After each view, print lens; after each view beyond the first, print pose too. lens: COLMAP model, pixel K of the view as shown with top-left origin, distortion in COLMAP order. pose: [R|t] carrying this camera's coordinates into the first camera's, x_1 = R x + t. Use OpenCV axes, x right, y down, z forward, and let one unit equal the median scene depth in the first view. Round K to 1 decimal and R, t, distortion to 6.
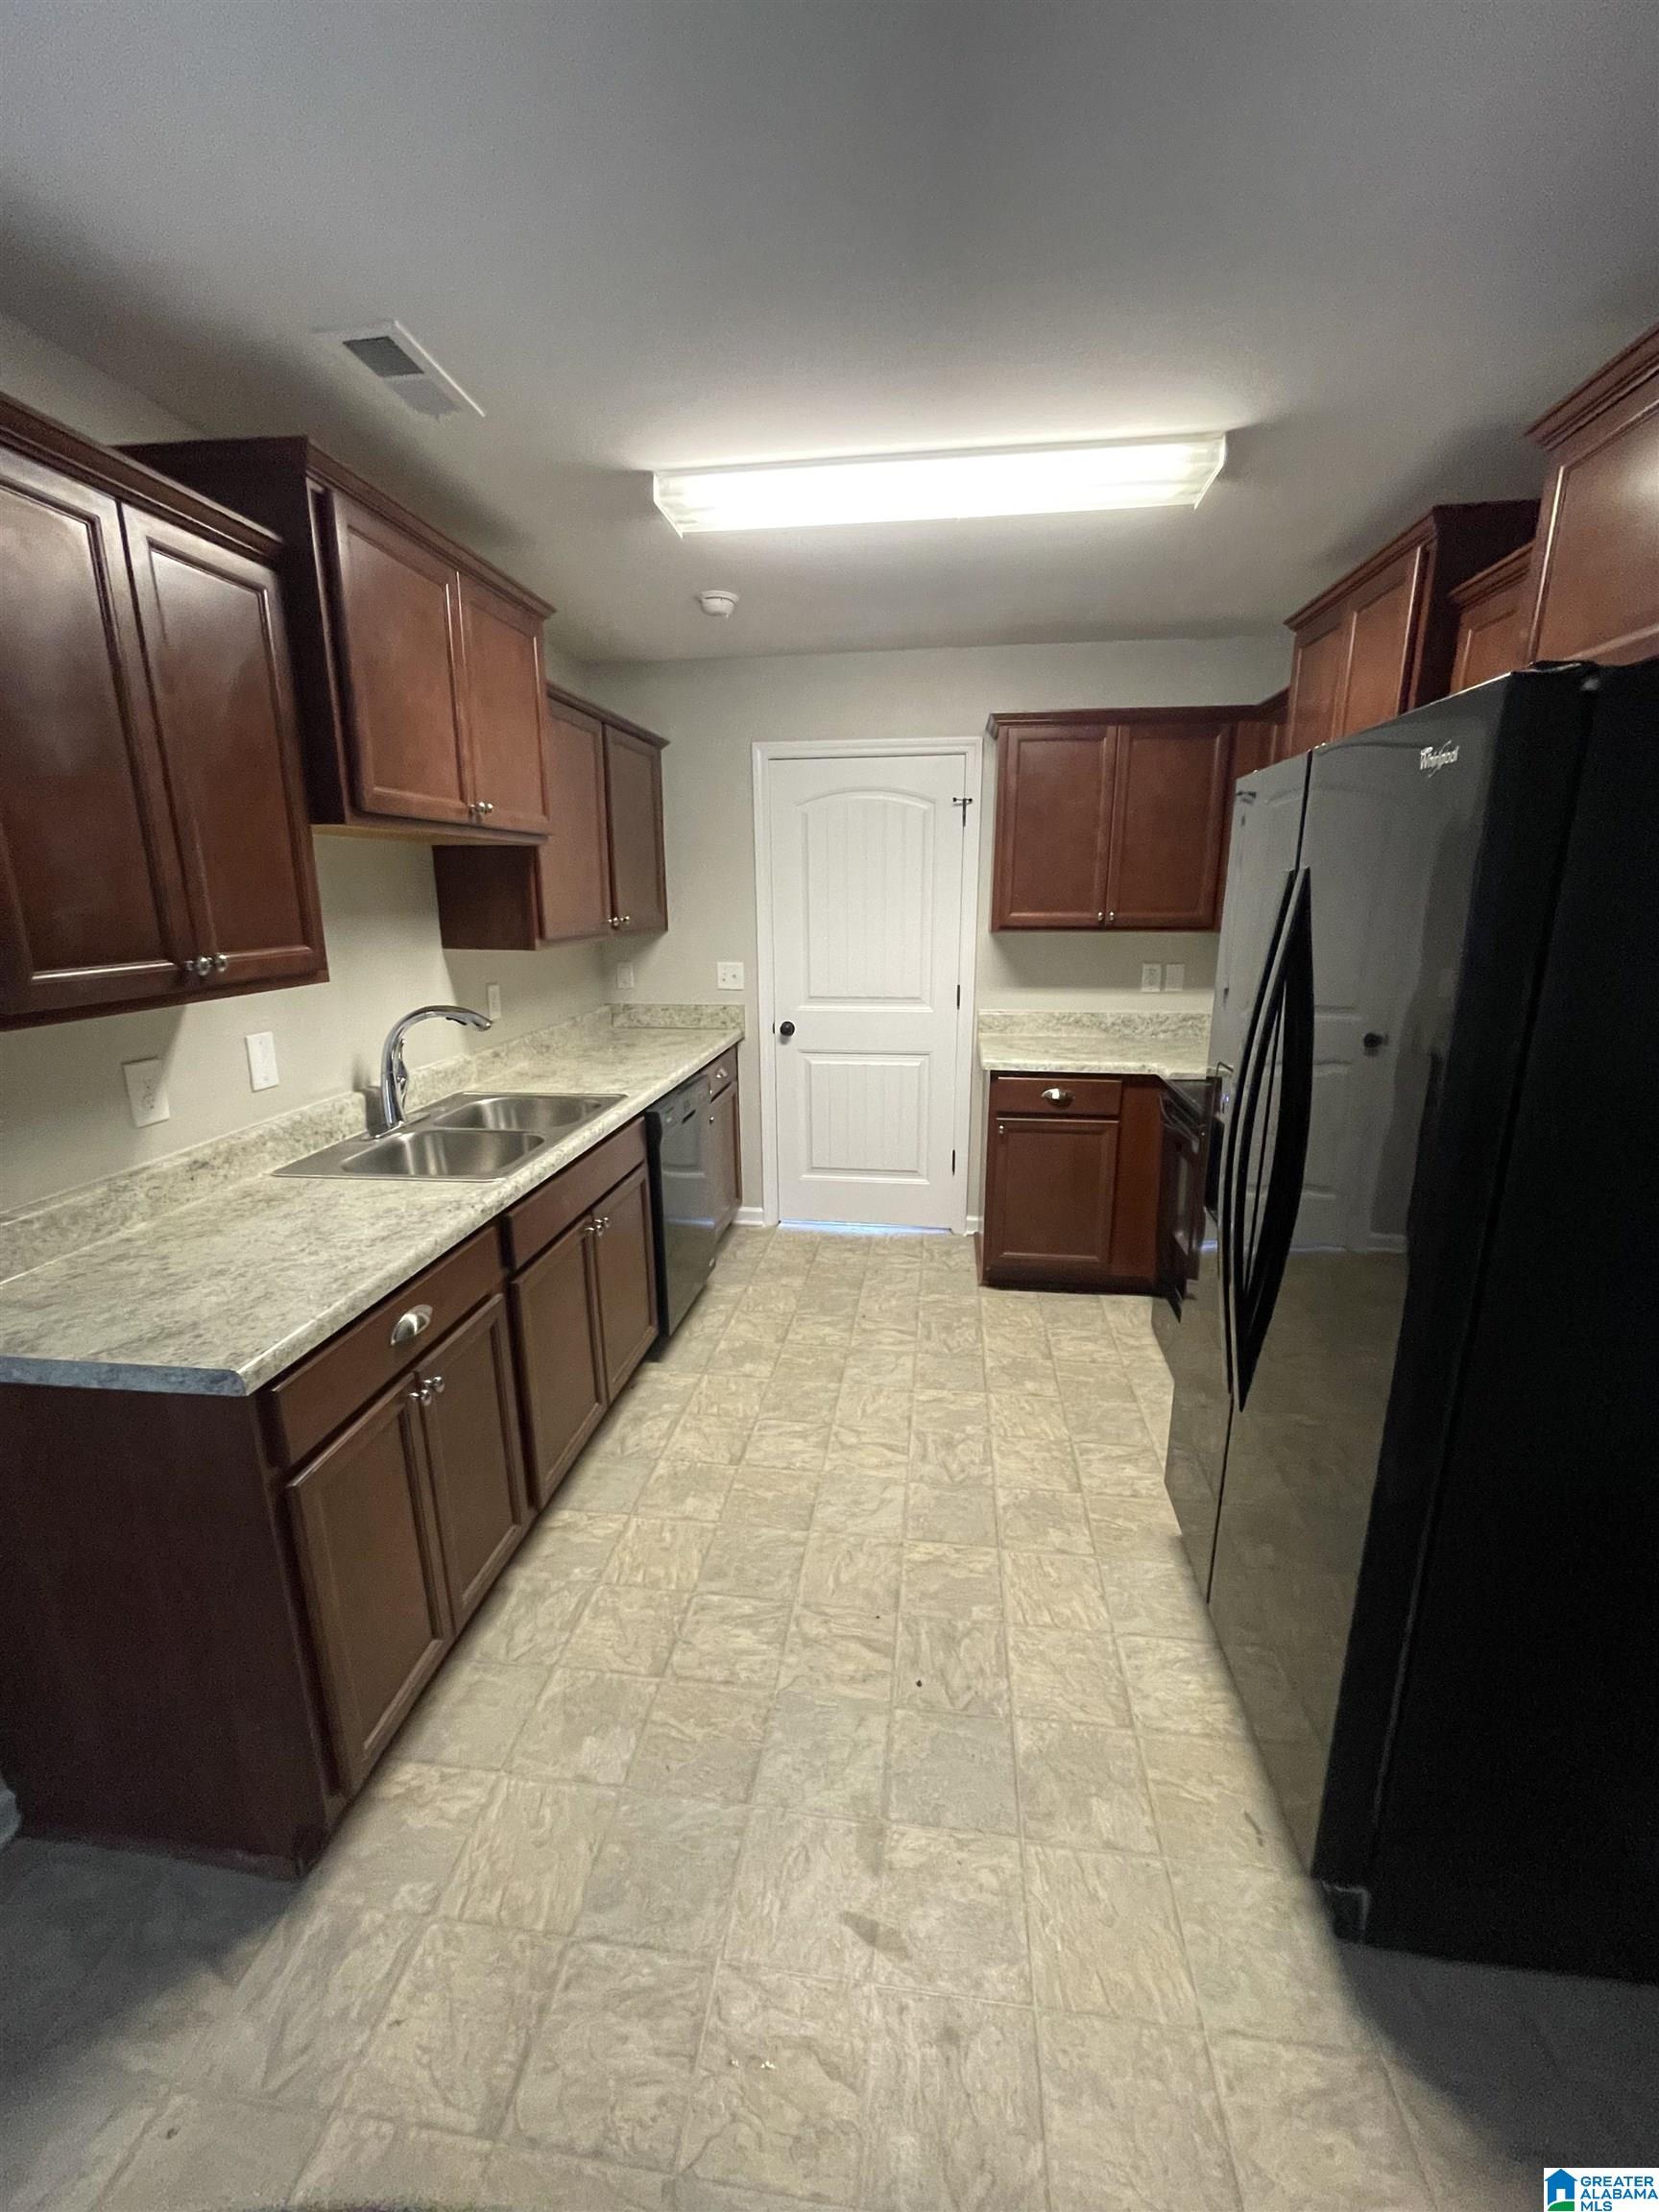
lens RADIAL K [[886.2, 0, 828.6], [0, 886.2, 1100.9], [0, 0, 1]] dist [0.000578, -0.002877]
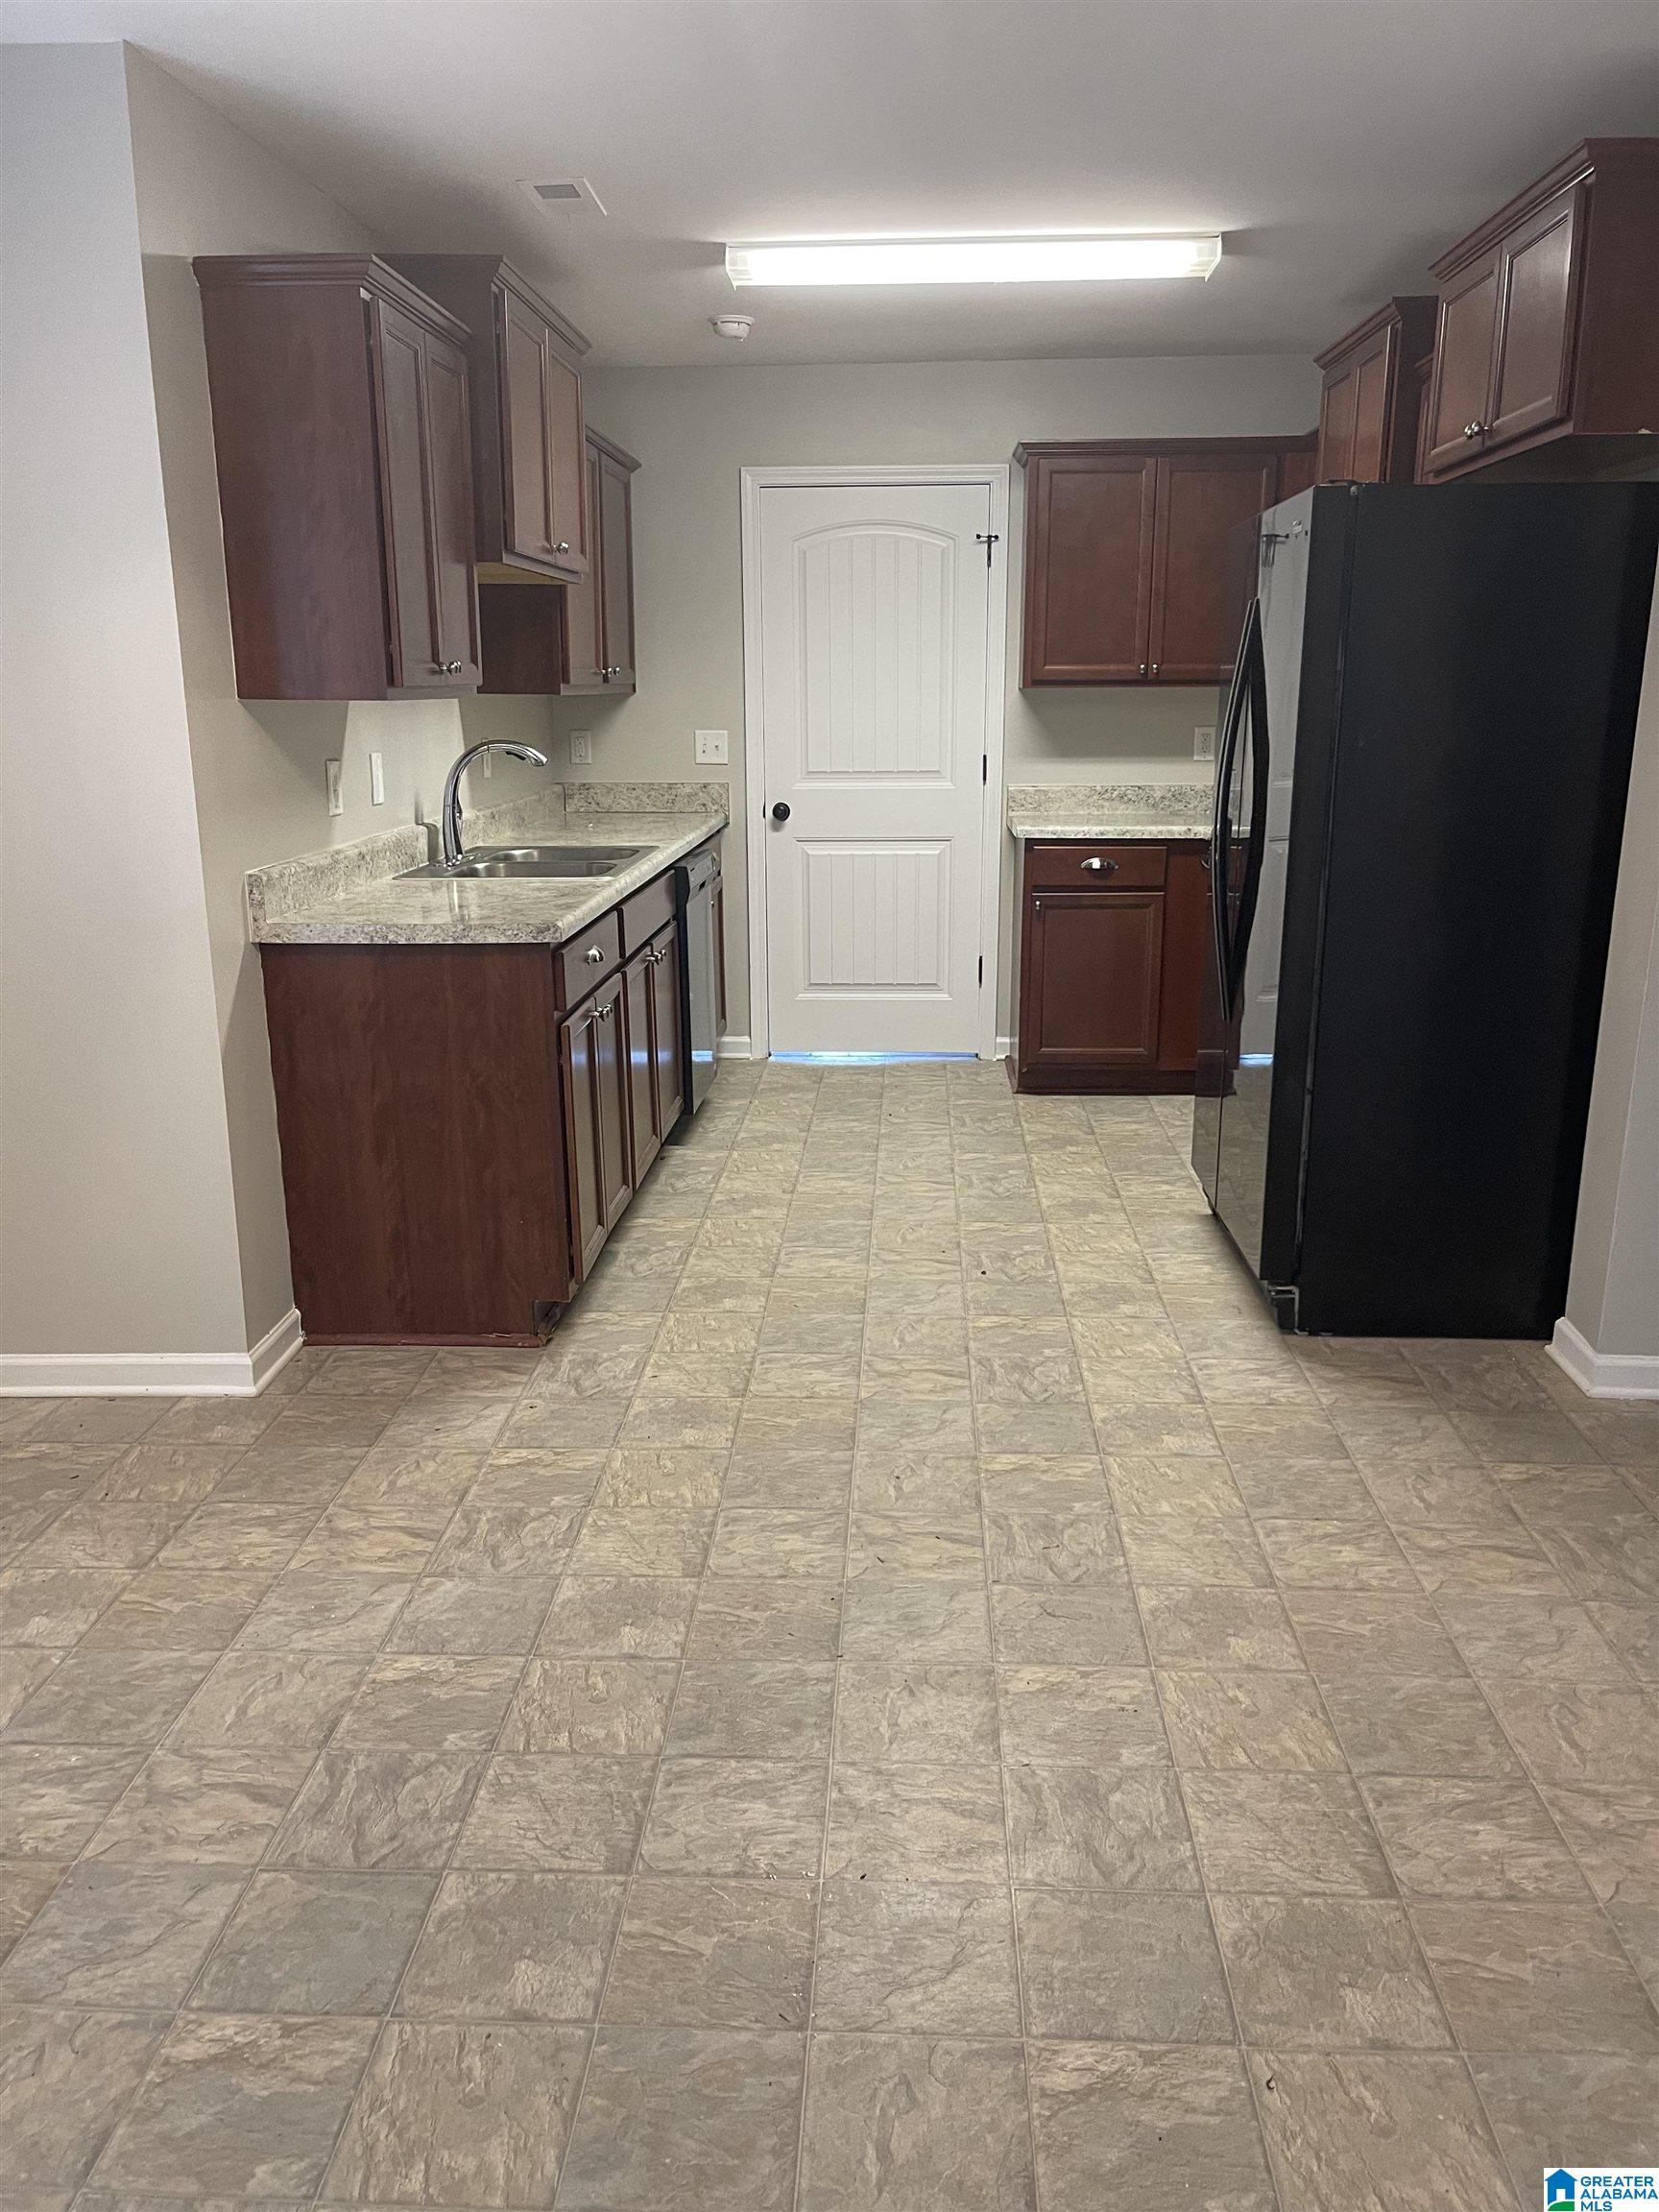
lens RADIAL K [[1652.4, 0, 834.2], [0, 1652.4, 1110.7], [0, 0, 1]] dist [0.048806, -0.053613]
pose [[0.996774, -0.020797, 0.077518, -0.149721], [0.019471, 0.999651, 0.017828, 0.210464], [-0.077862, -0.016261, 0.996832, -0.682532]]
